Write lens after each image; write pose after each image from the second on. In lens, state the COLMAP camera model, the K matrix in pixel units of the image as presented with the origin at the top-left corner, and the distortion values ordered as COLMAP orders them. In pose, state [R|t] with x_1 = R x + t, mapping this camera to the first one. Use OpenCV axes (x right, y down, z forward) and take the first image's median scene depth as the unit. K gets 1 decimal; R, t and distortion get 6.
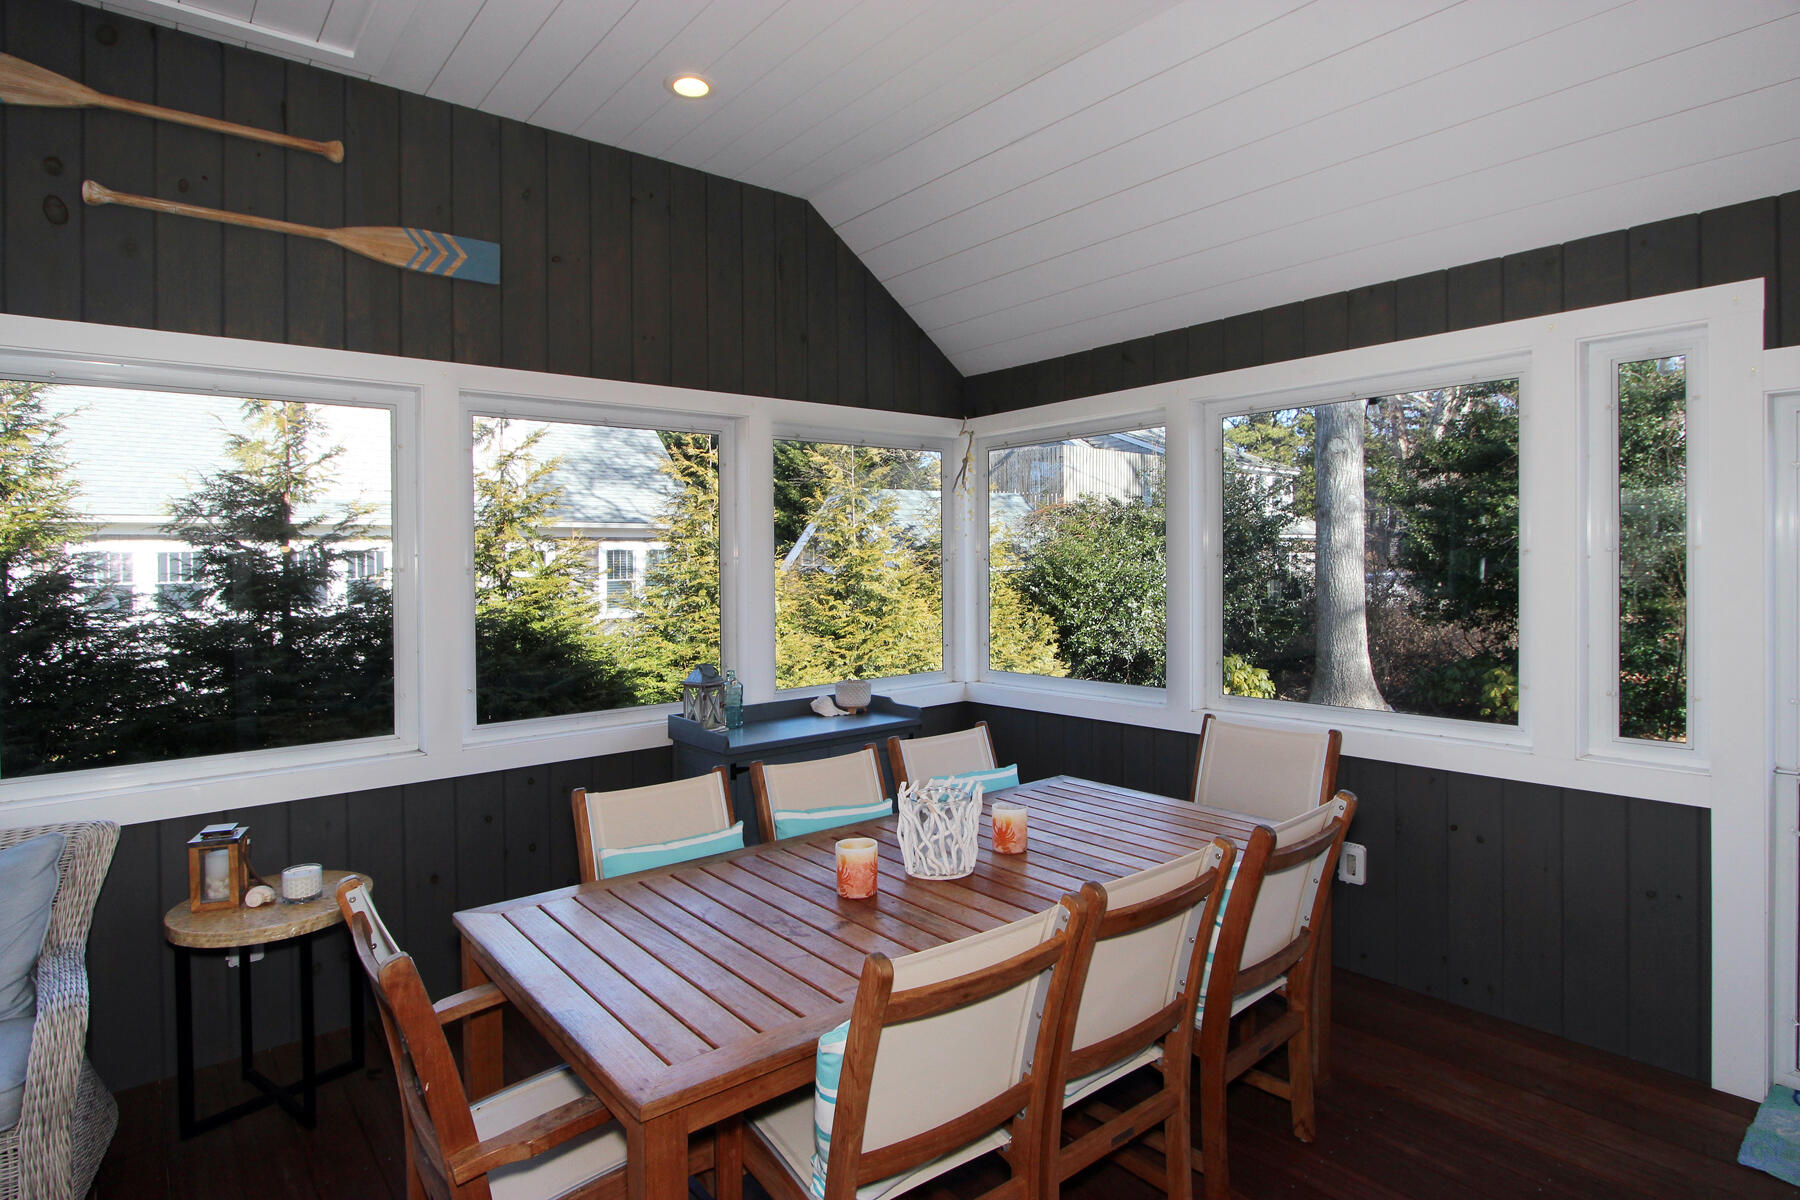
lens RADIAL K [[955.1, 0, 897.7], [0, 955.1, 572.1], [0, 0, 1]] dist [-0.003043, -0.000364]
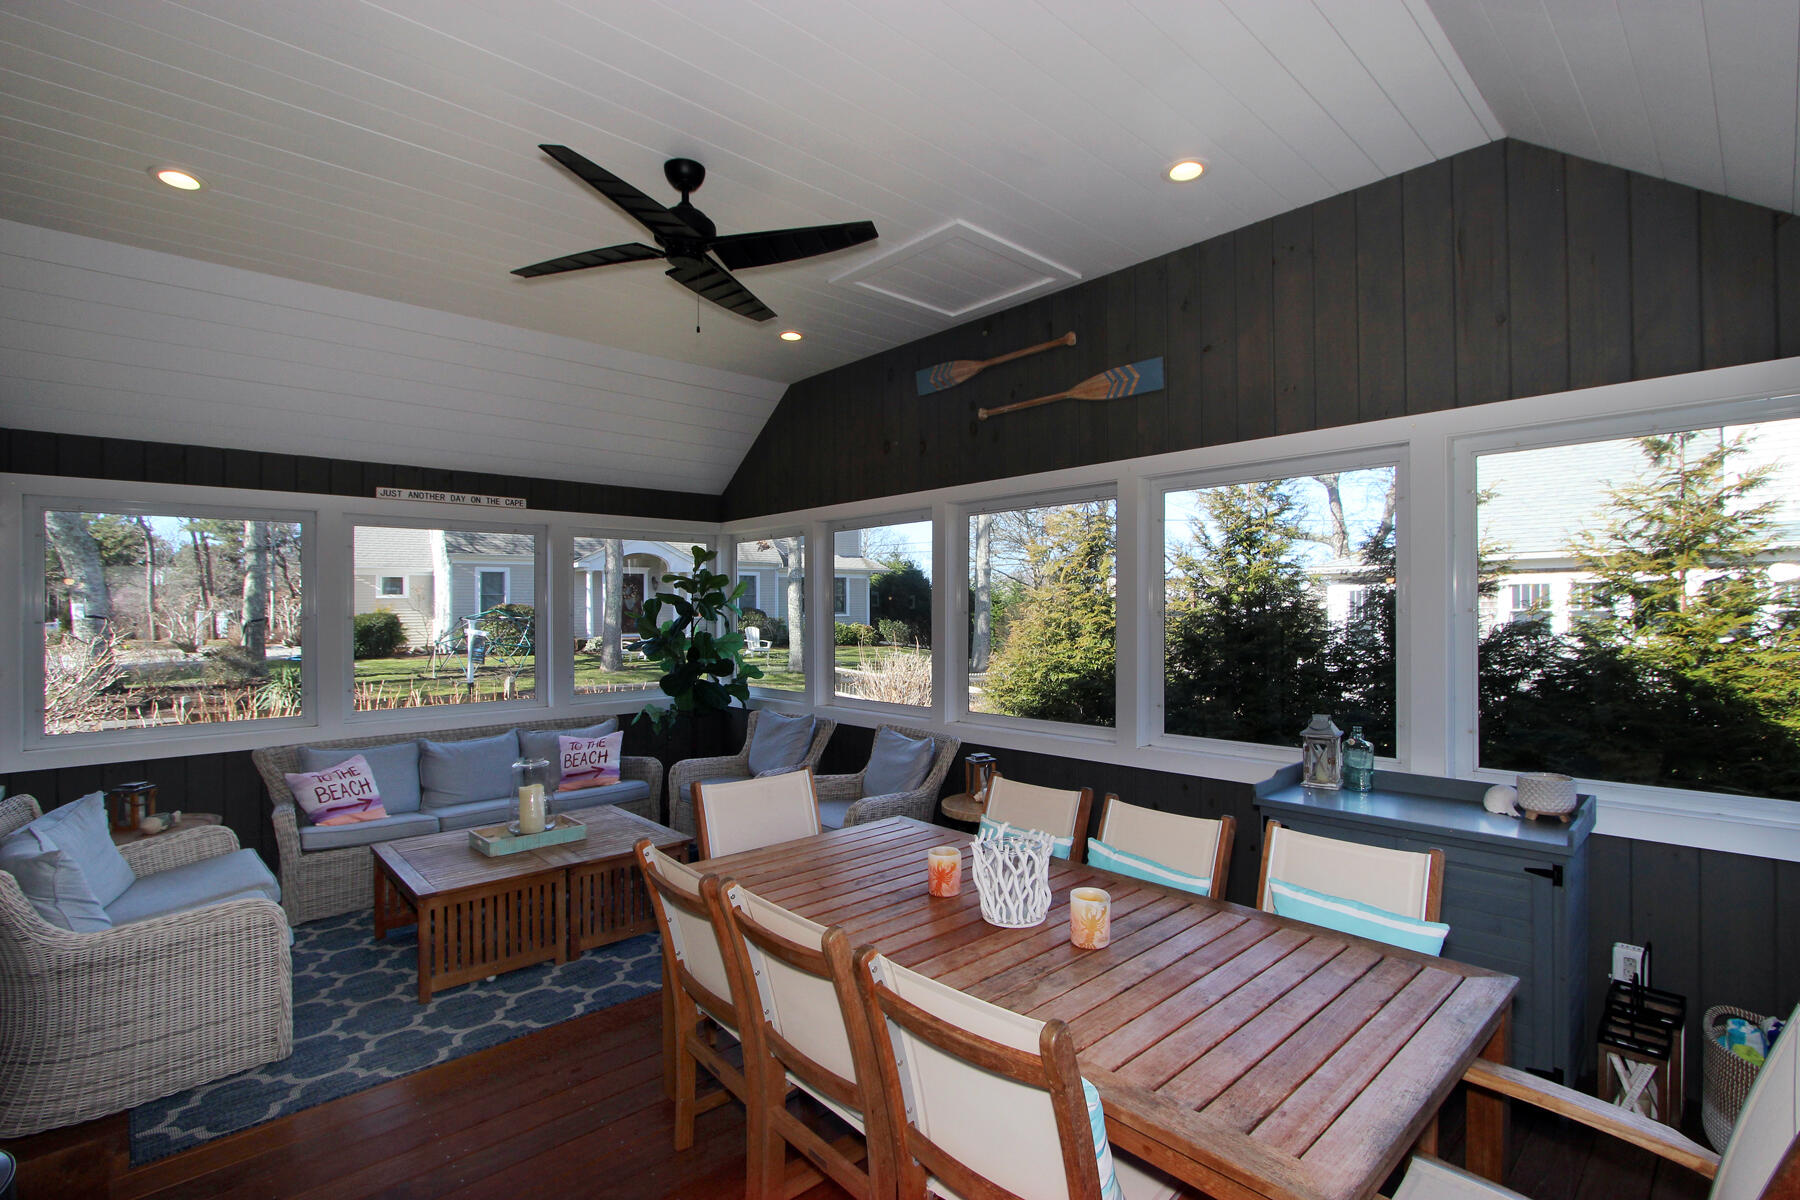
lens RADIAL K [[839.3, 0, 890.0], [0, 839.3, 603.3], [0, 0, 1]] dist [0.001277, -0.000379]
pose [[0.051787, 0.013174, -0.998571, 0.856516], [-0.002468, 0.999912, 0.013064, -0.038312], [0.998655, 0.001788, 0.051815, 0.736830]]
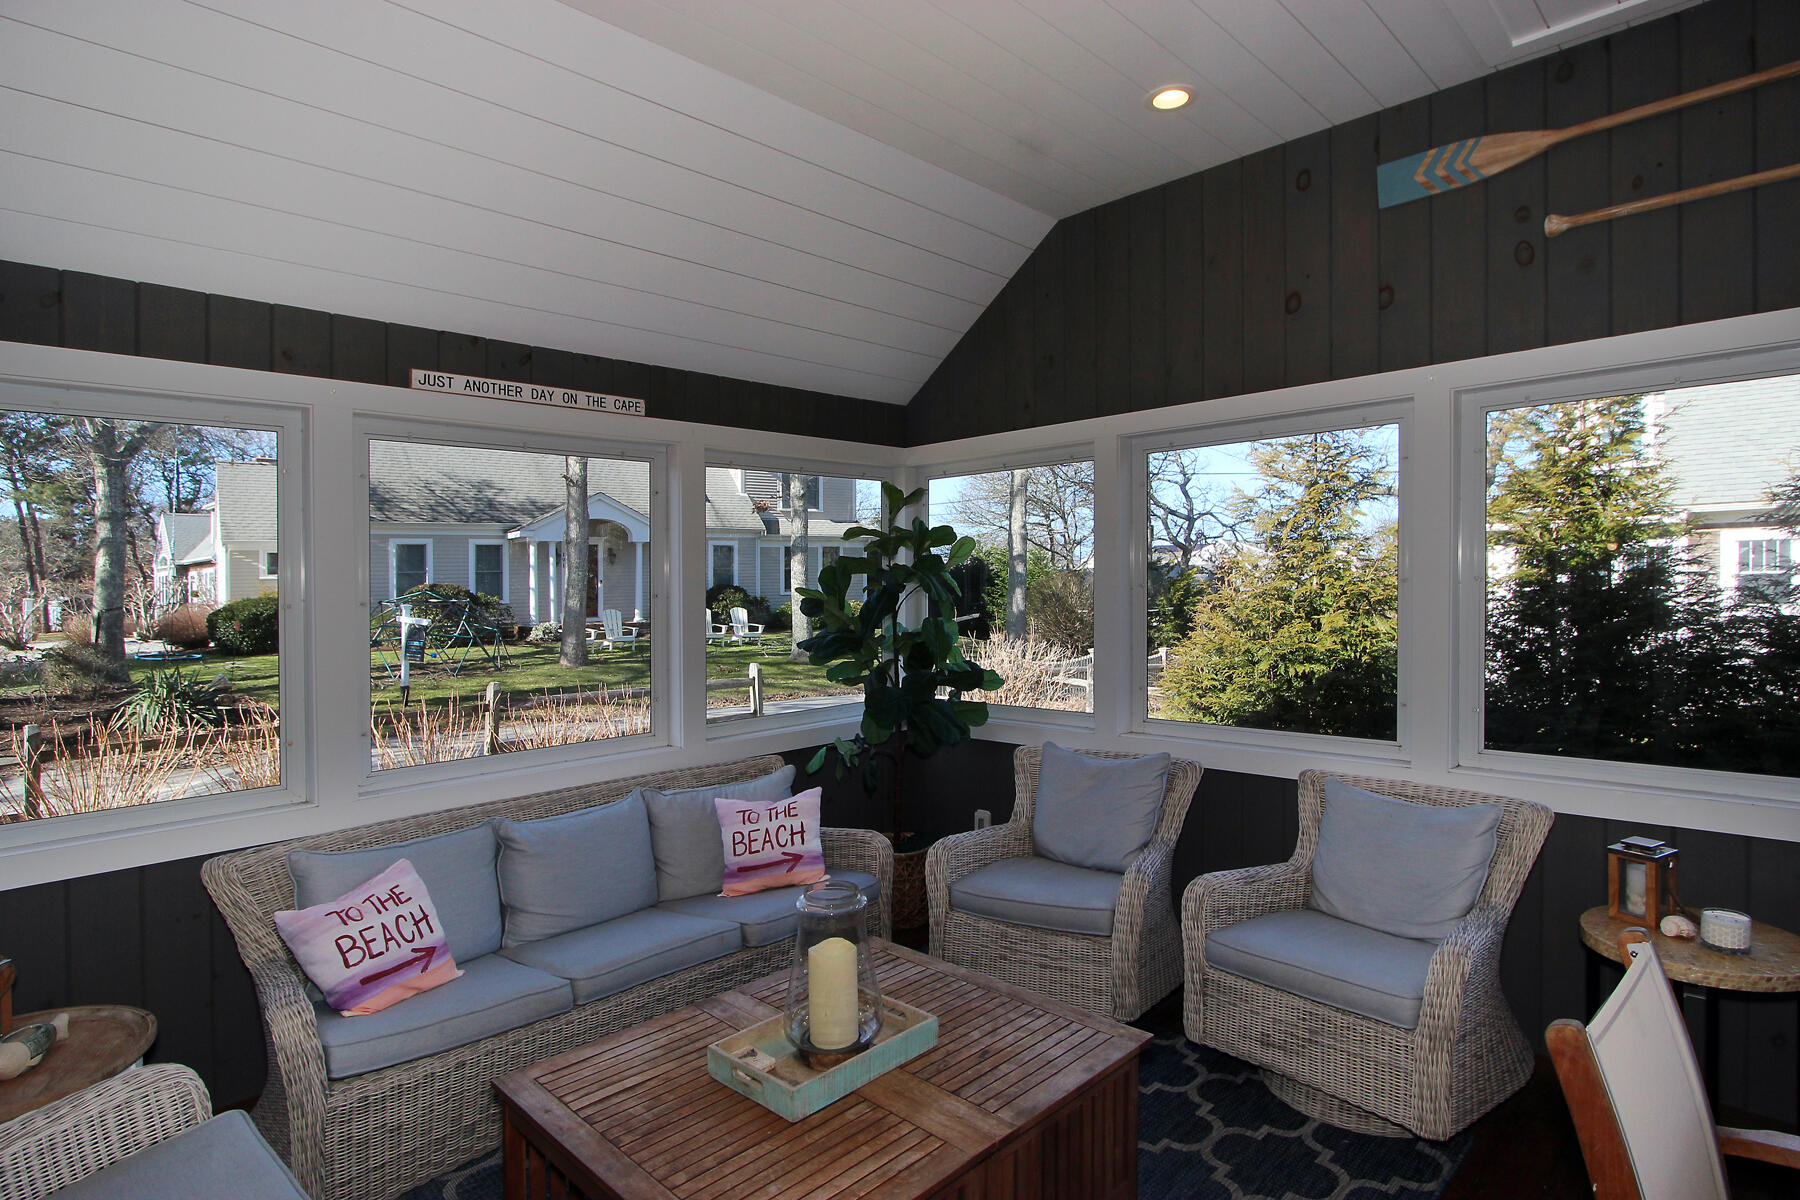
lens RADIAL K [[960.7, 0, 921.5], [0, 960.7, 578.2], [0, 0, 1]] dist [-0.010987, 0.002632]
pose [[0.117779, 0.012653, -0.992959, 0.156477], [0.010621, 0.999846, 0.014000, -0.020237], [0.992983, -0.012195, 0.117626, 0.155806]]
